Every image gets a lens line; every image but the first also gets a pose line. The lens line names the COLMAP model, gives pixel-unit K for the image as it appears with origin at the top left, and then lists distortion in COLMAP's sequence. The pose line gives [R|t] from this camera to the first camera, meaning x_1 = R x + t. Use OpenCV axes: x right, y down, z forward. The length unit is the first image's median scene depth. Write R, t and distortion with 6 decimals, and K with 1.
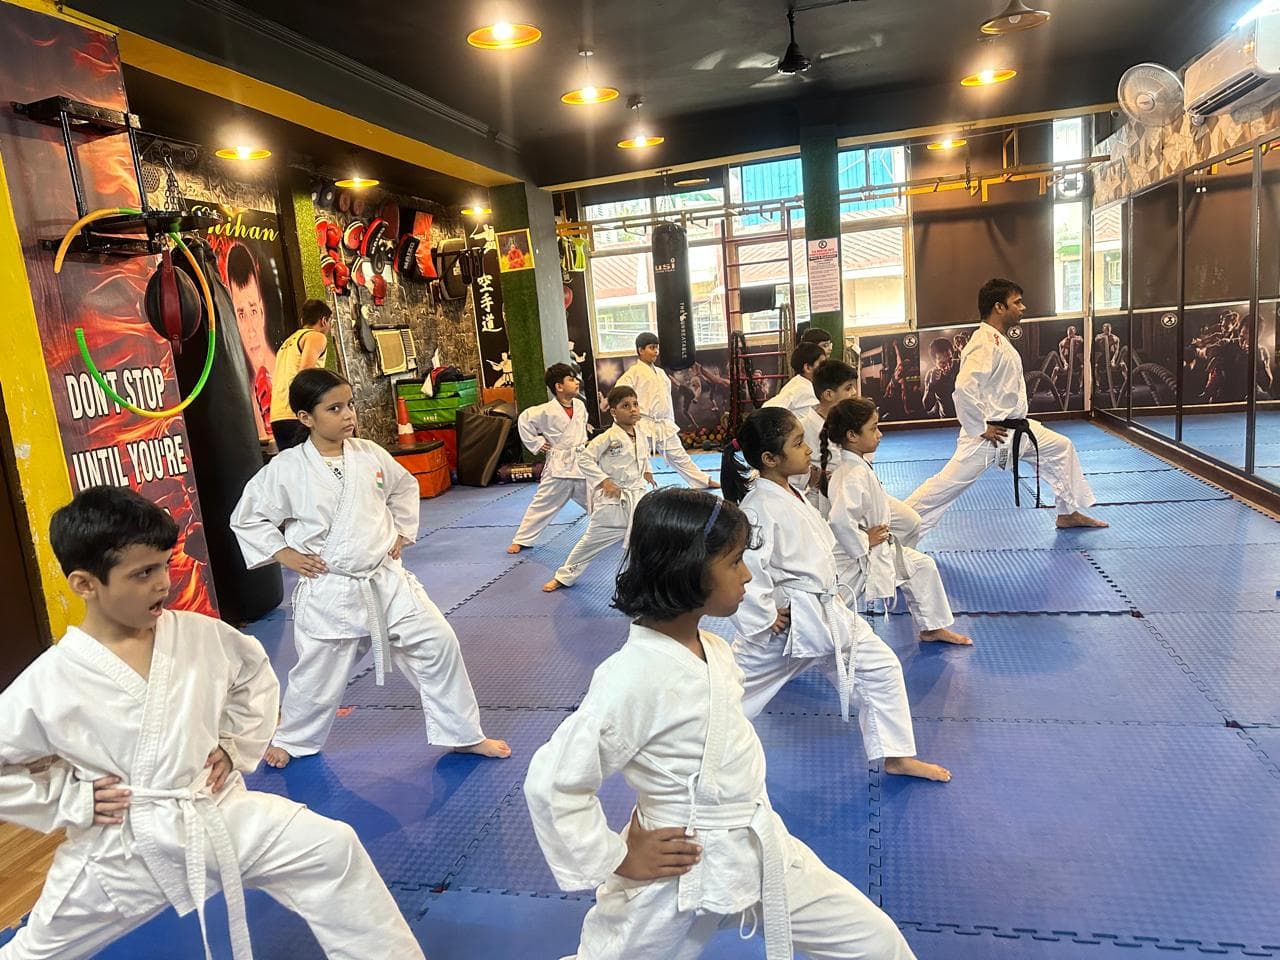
lens RADIAL K [[899.9, 0, 633.9], [0, 899.9, 483.6], [0, 0, 1]] dist [0.077063, -0.096264]
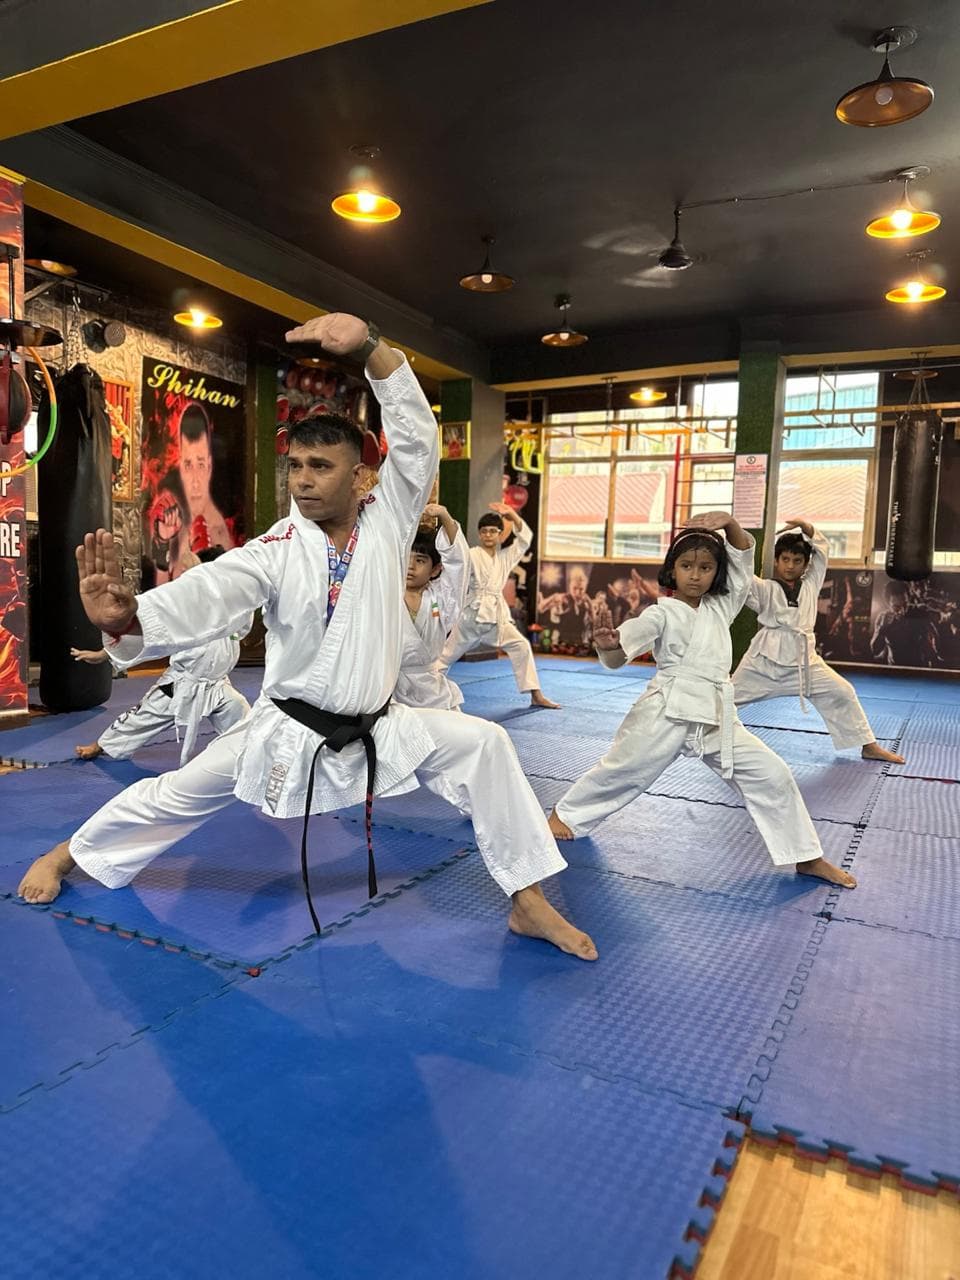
lens RADIAL K [[899.5, 0, 480.0], [0, 899.5, 640.0], [0, 0, 1]] dist [0.129279, -0.226399]
pose [[0.965985, 0.139665, -0.217640, 0.145771], [-0.157905, 0.985061, -0.068714, 0.034440], [0.204791, 0.100743, 0.973607, 0.009325]]
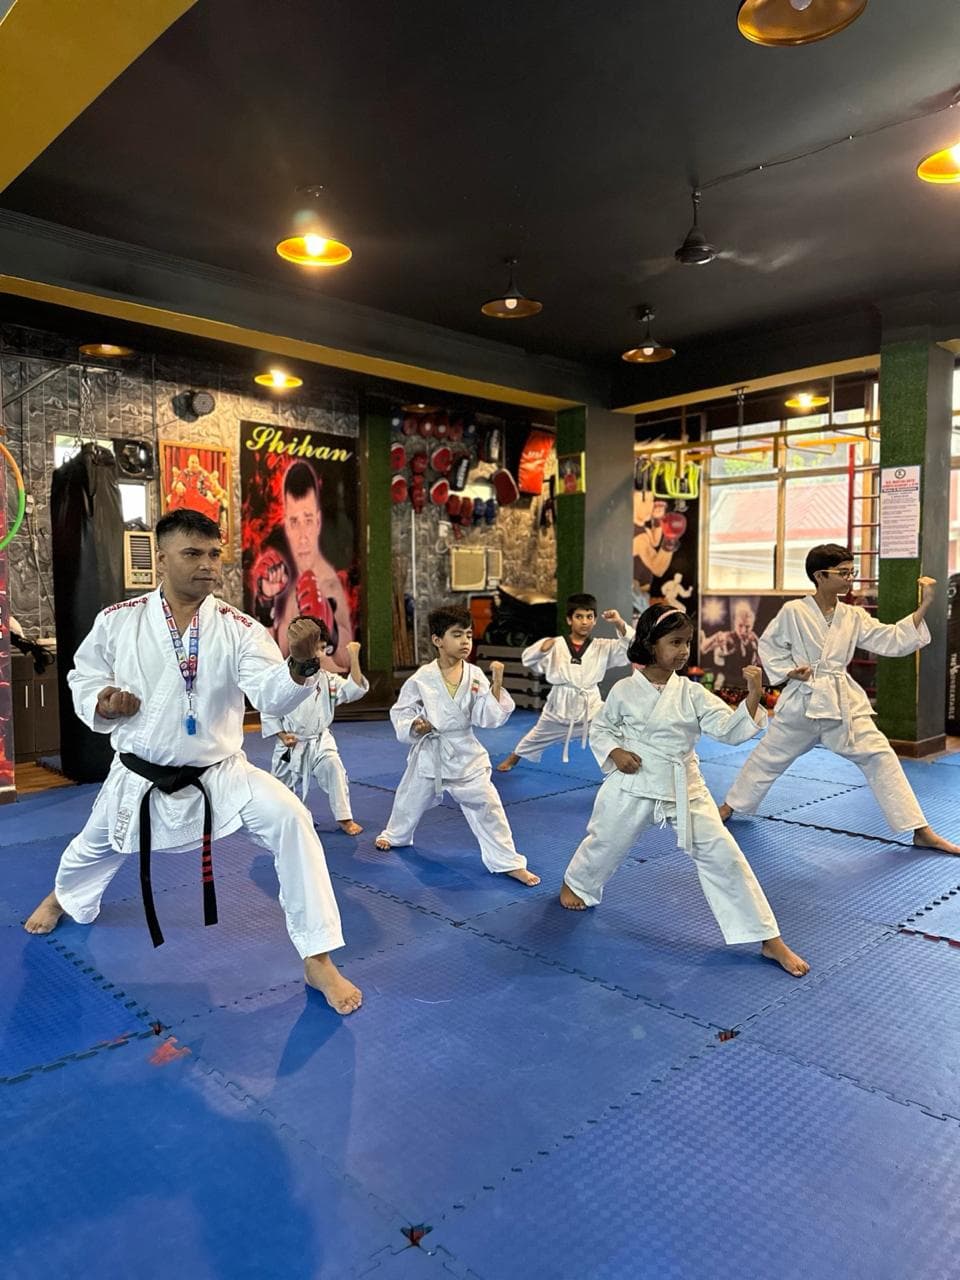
lens RADIAL K [[908.6, 0, 483.4], [0, 908.6, 626.9], [0, 0, 1]] dist [0.272660, -0.513454]
pose [[0.848197, 0.111199, -0.517877, 0.295225], [-0.160348, 0.985744, -0.050964, -0.029732], [0.504827, 0.126268, 0.853936, 0.124963]]
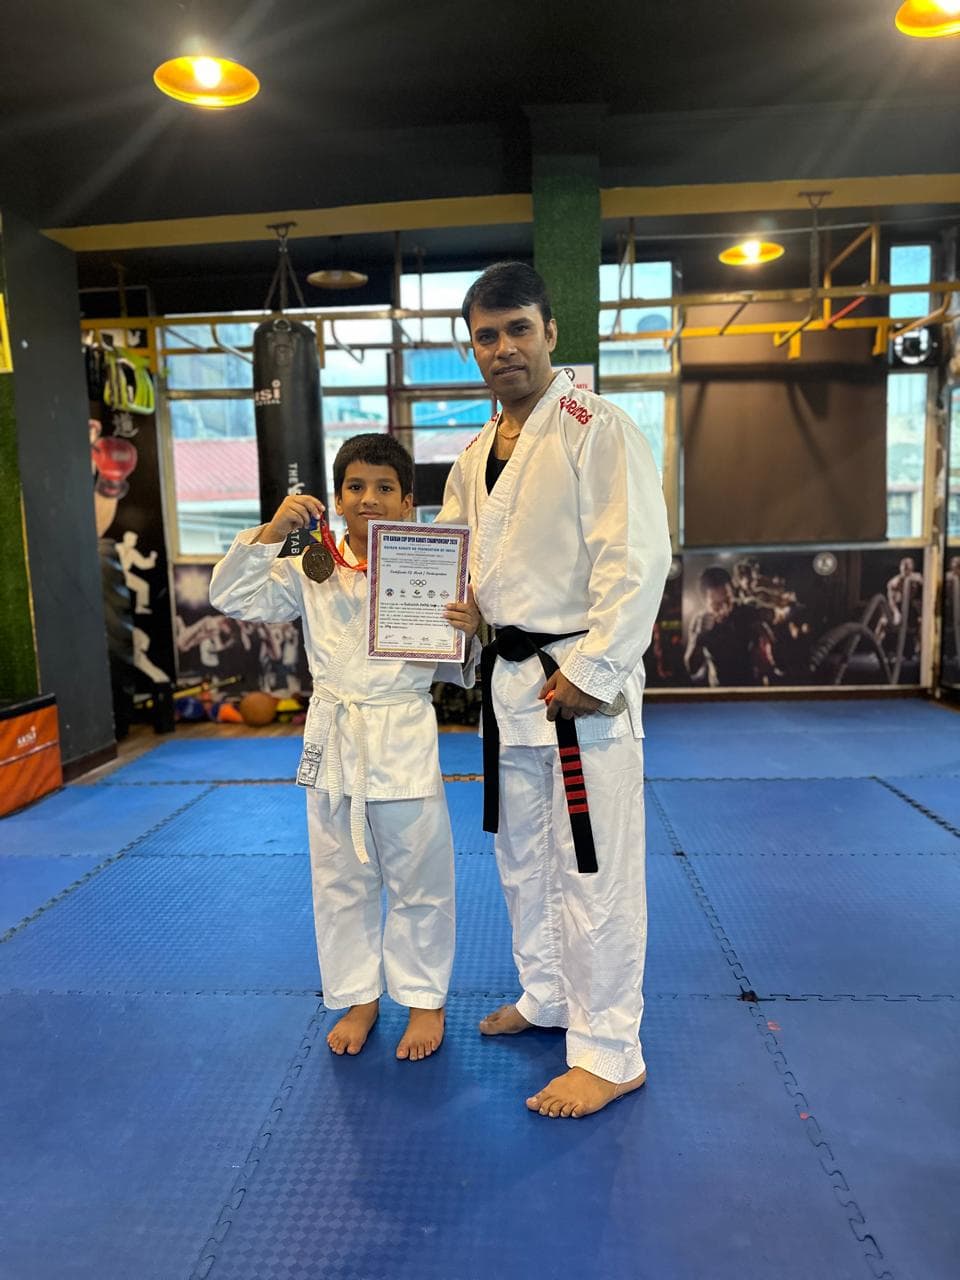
lens RADIAL K [[897.1, 0, 475.3], [0, 897.1, 652.8], [0, 0, 1]] dist [0.125164, -0.167136]
pose [[0.979678, 0.042053, 0.196118, 0.046336], [-0.029096, 0.997228, -0.068487, -0.050518], [-0.198454, 0.061389, 0.978186, 0.424424]]
